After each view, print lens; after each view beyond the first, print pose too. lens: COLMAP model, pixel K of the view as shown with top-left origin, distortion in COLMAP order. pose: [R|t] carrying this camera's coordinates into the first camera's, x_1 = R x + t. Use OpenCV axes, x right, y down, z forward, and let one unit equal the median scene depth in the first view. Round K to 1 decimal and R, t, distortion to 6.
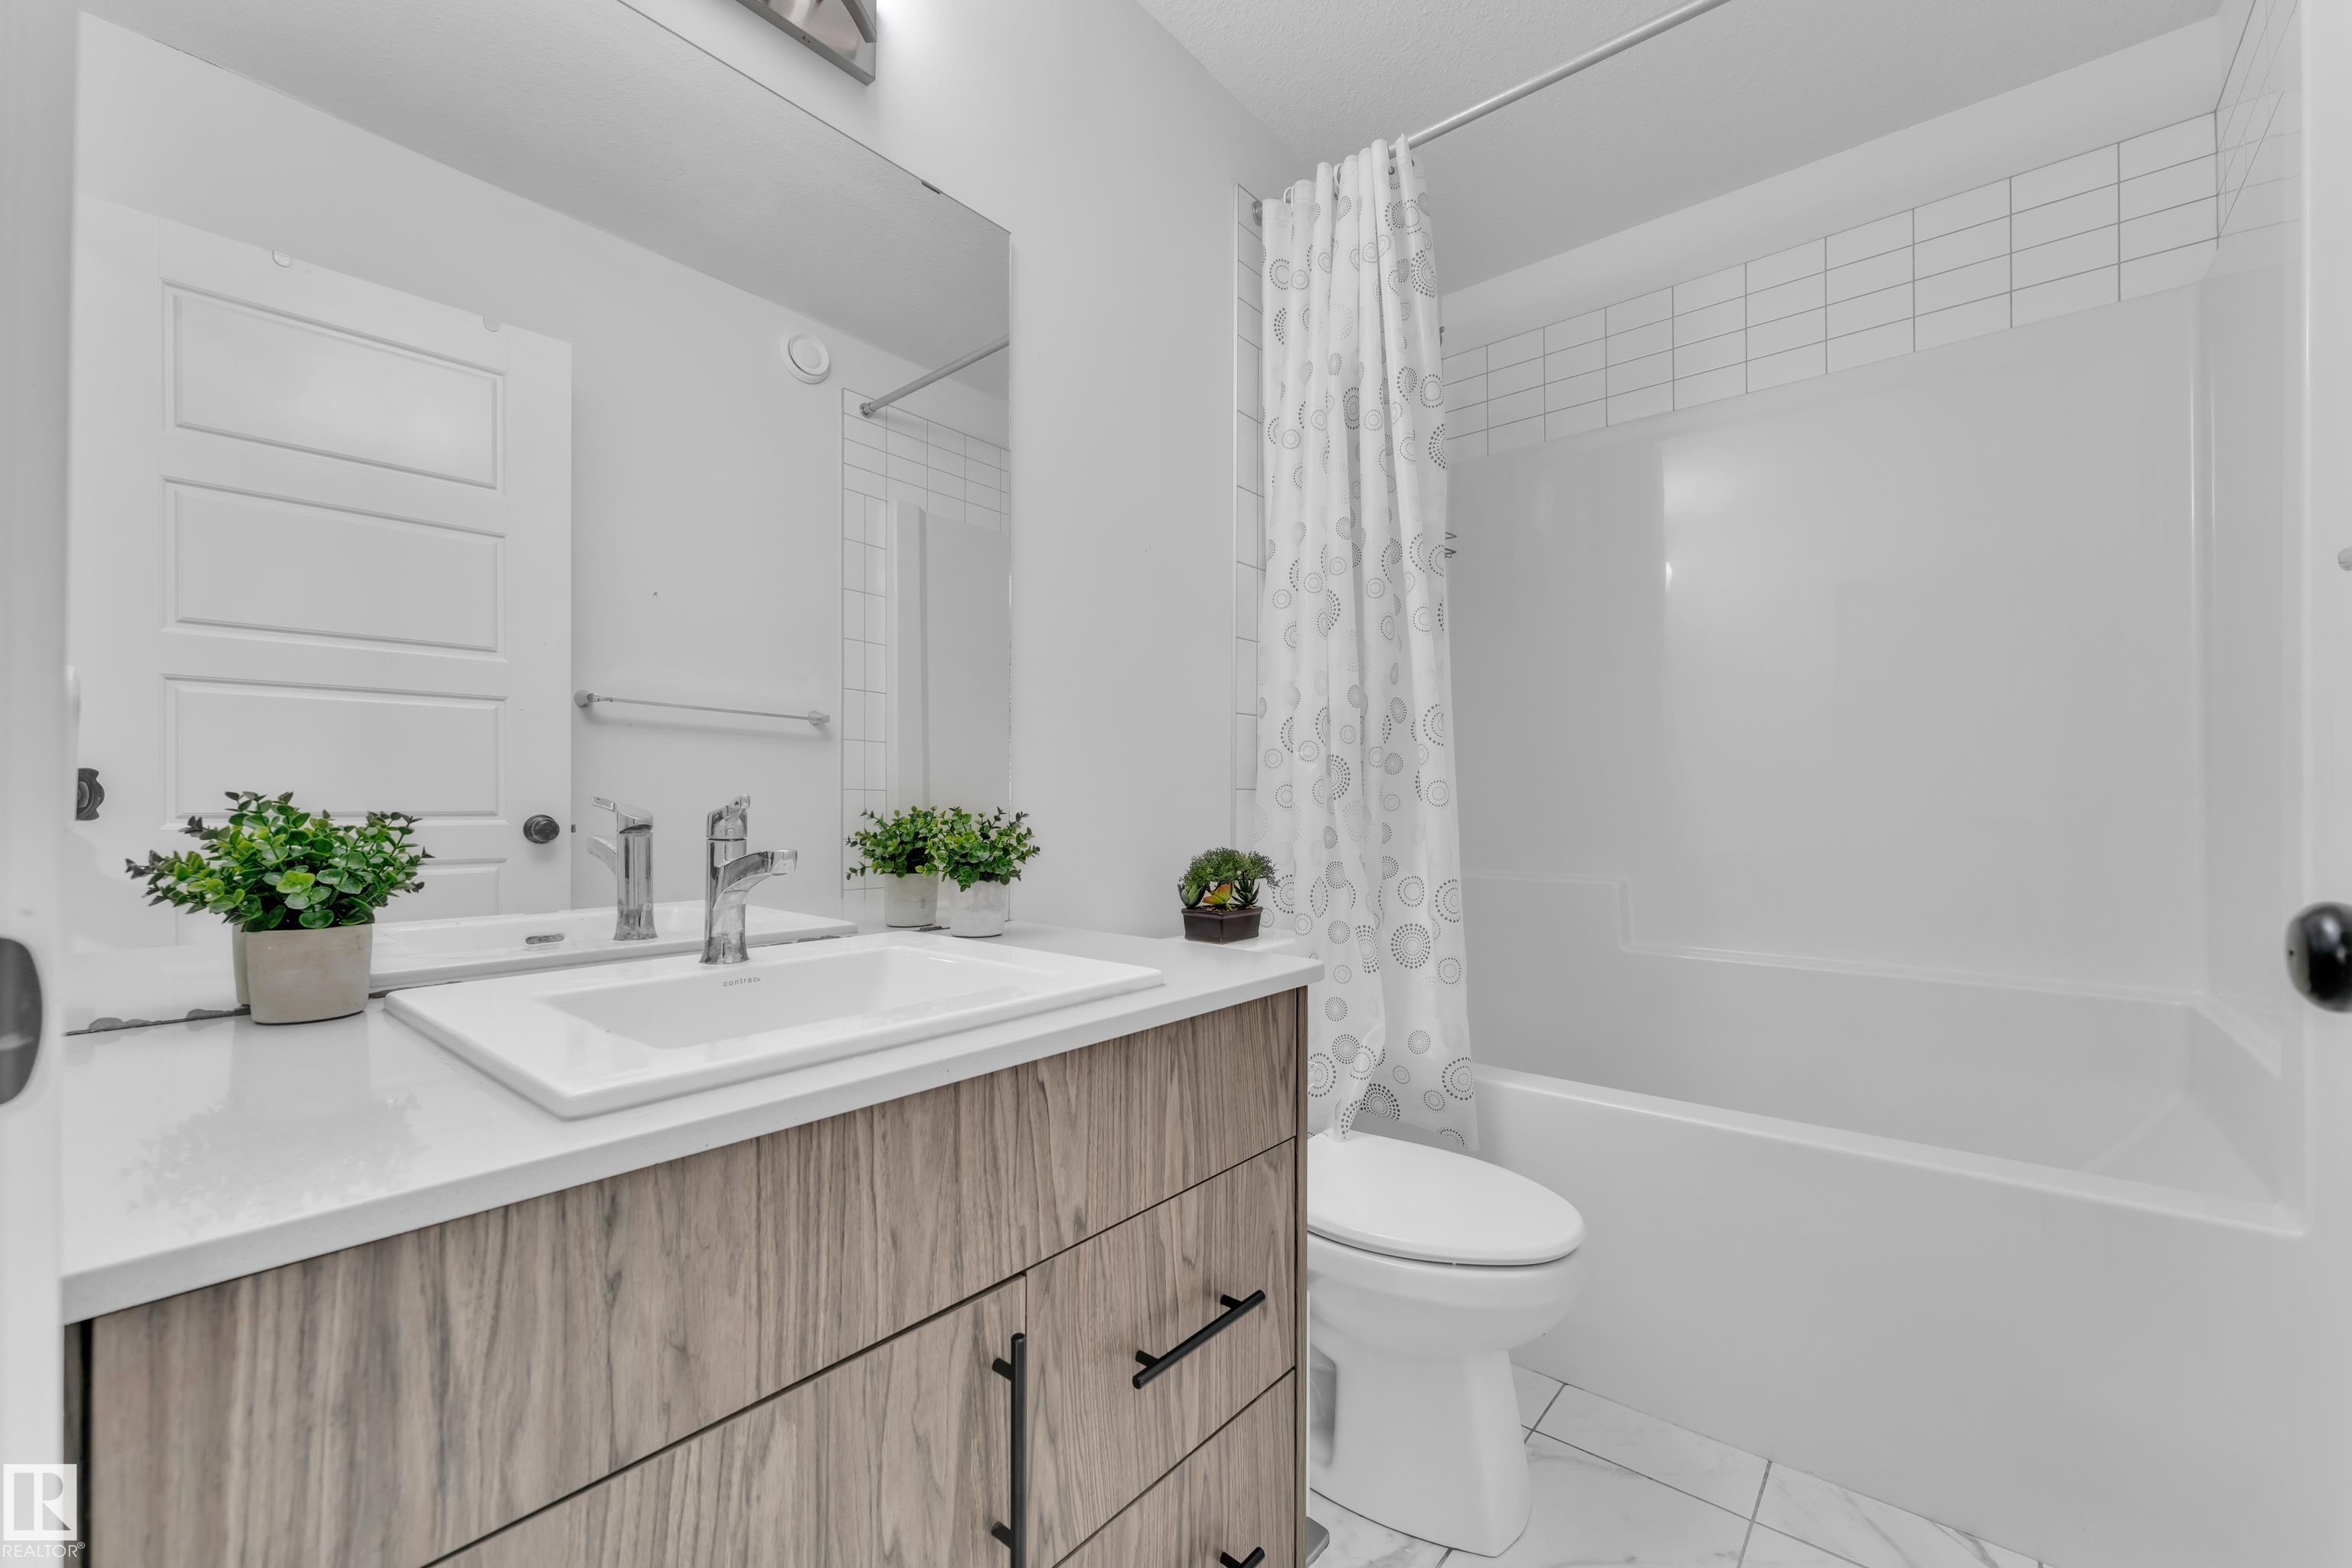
lens RADIAL K [[957.3, 0, 1162.4], [0, 957.3, 782.8], [0, 0, 1]] dist [-0.000595, 0.000181]
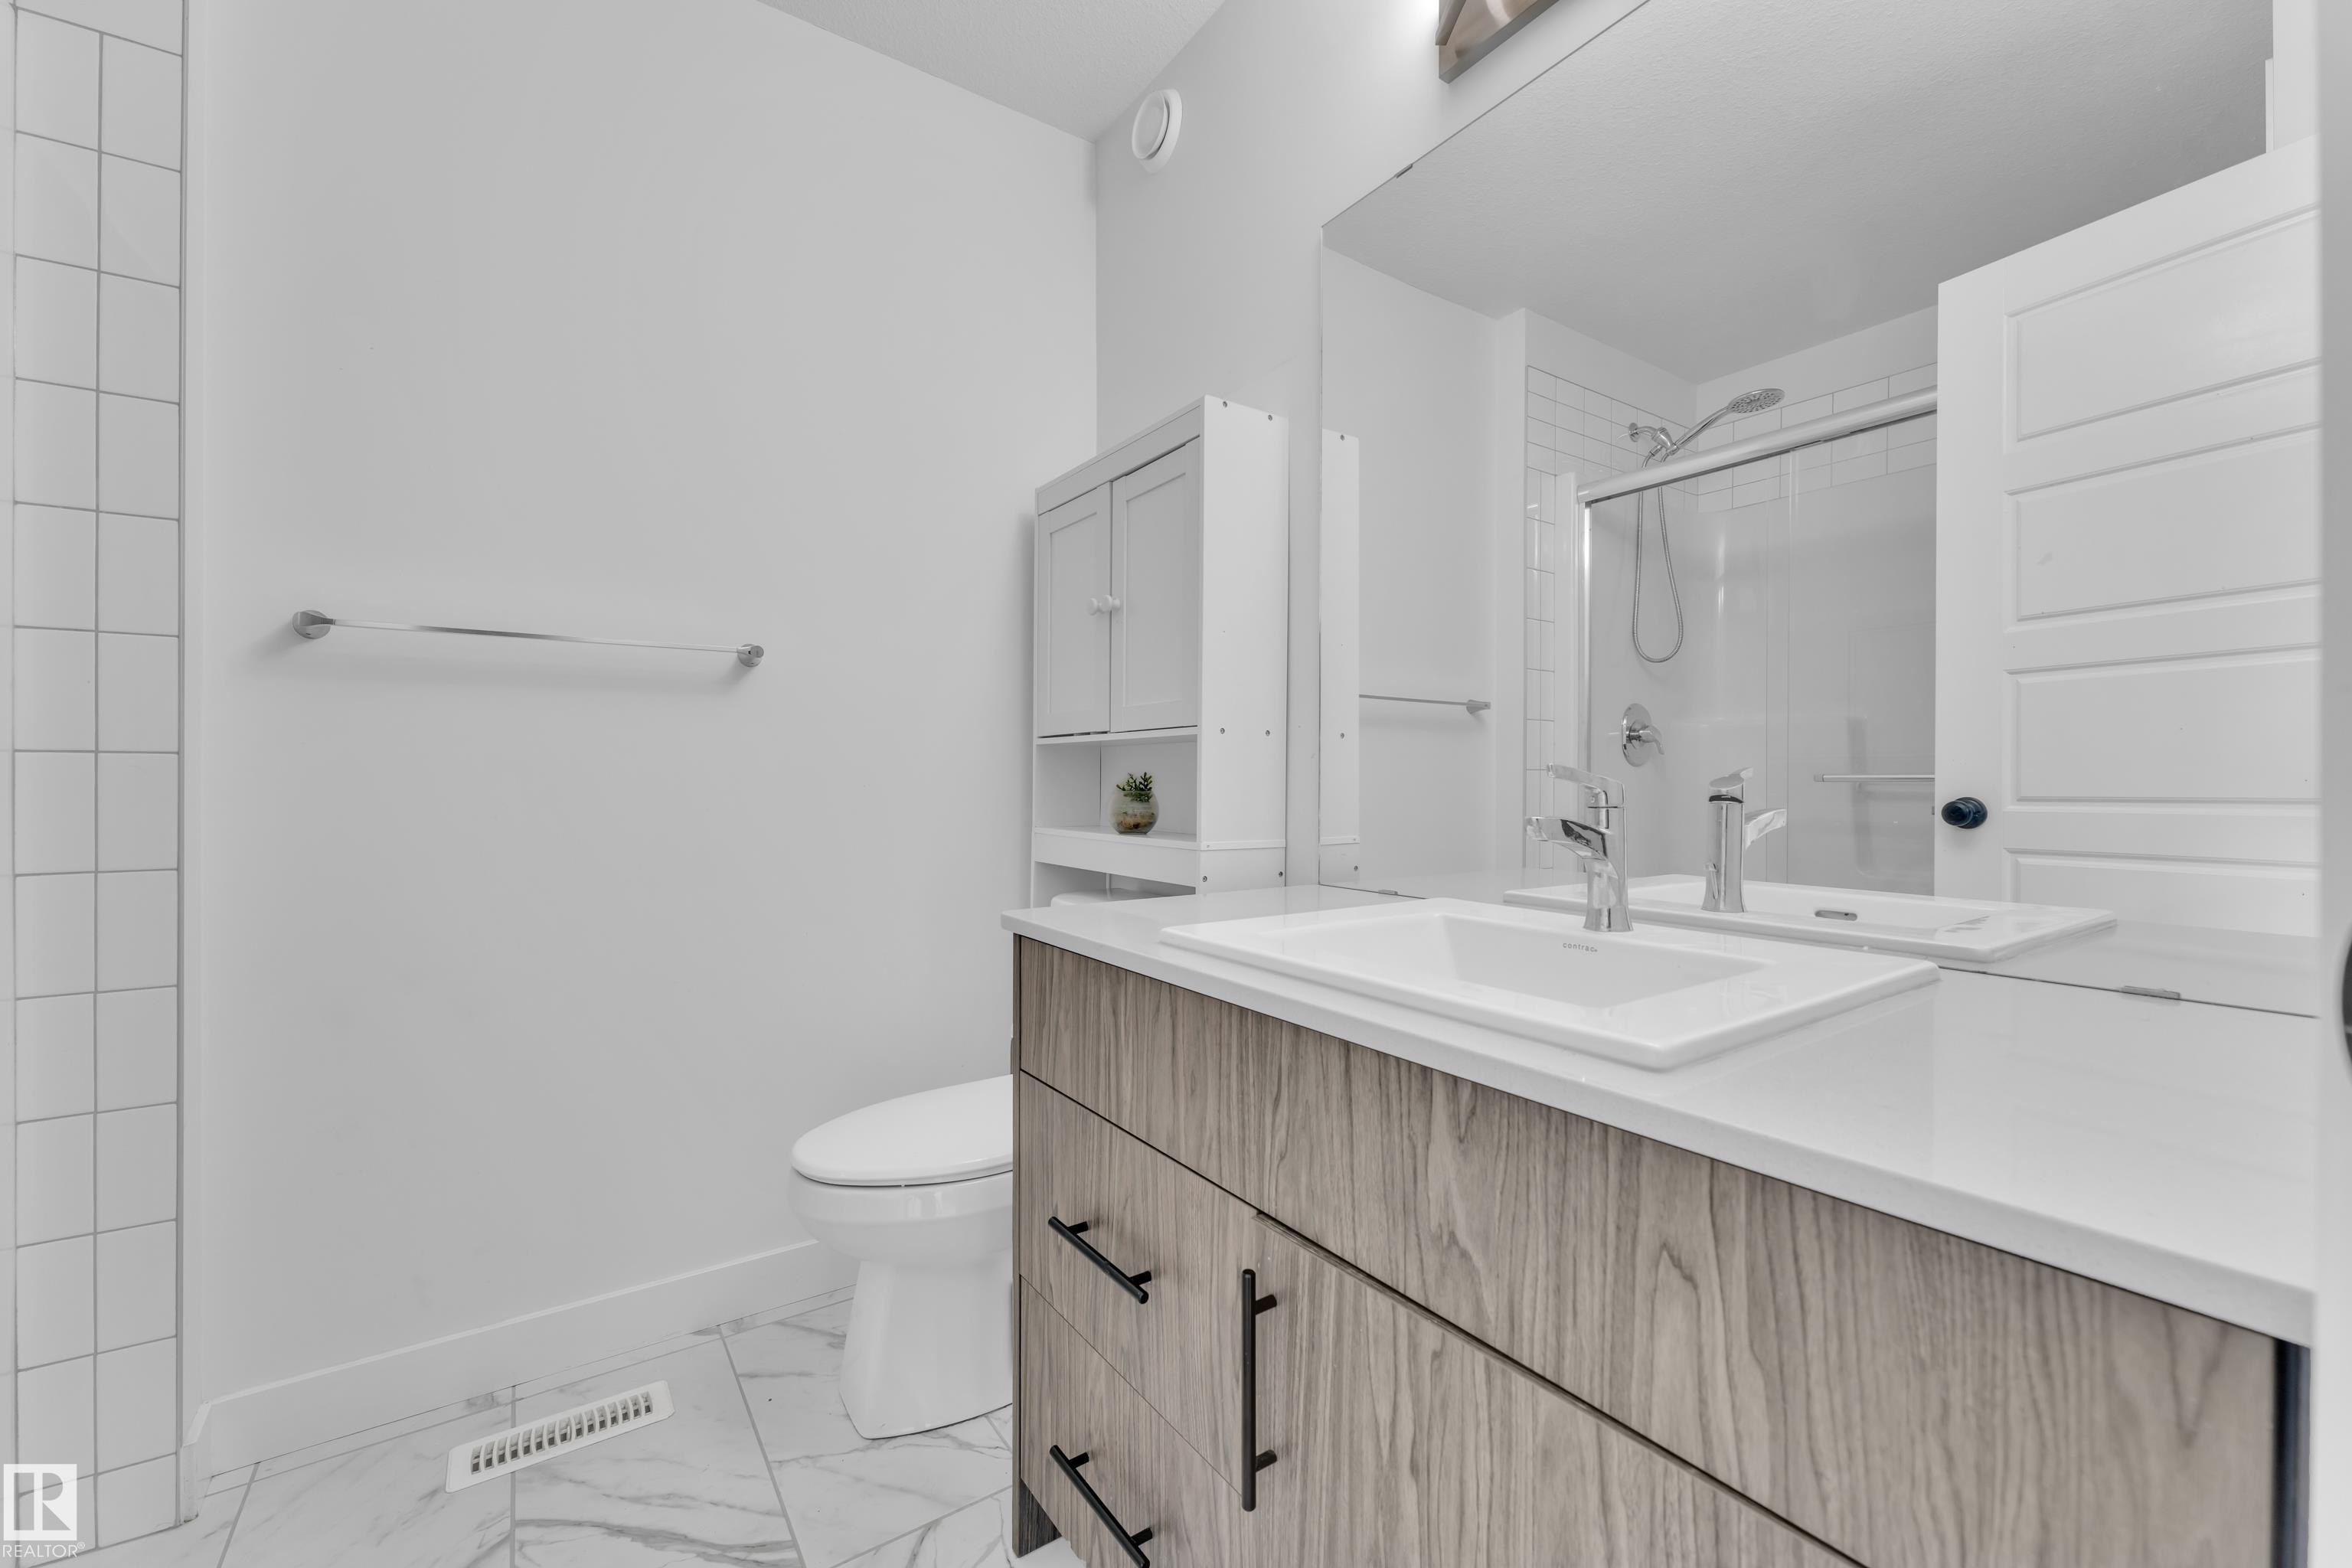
lens RADIAL K [[957.3, 0, 1162.4], [0, 957.3, 784.0], [0, 0, 1]] dist [-0.000595, 0.000181]
pose [[-0.264126, -0.006504, -0.964466, 0.483597], [-0.003322, 0.999977, -0.005833, 0.048526], [0.964482, 0.001663, -0.264142, 0.721407]]
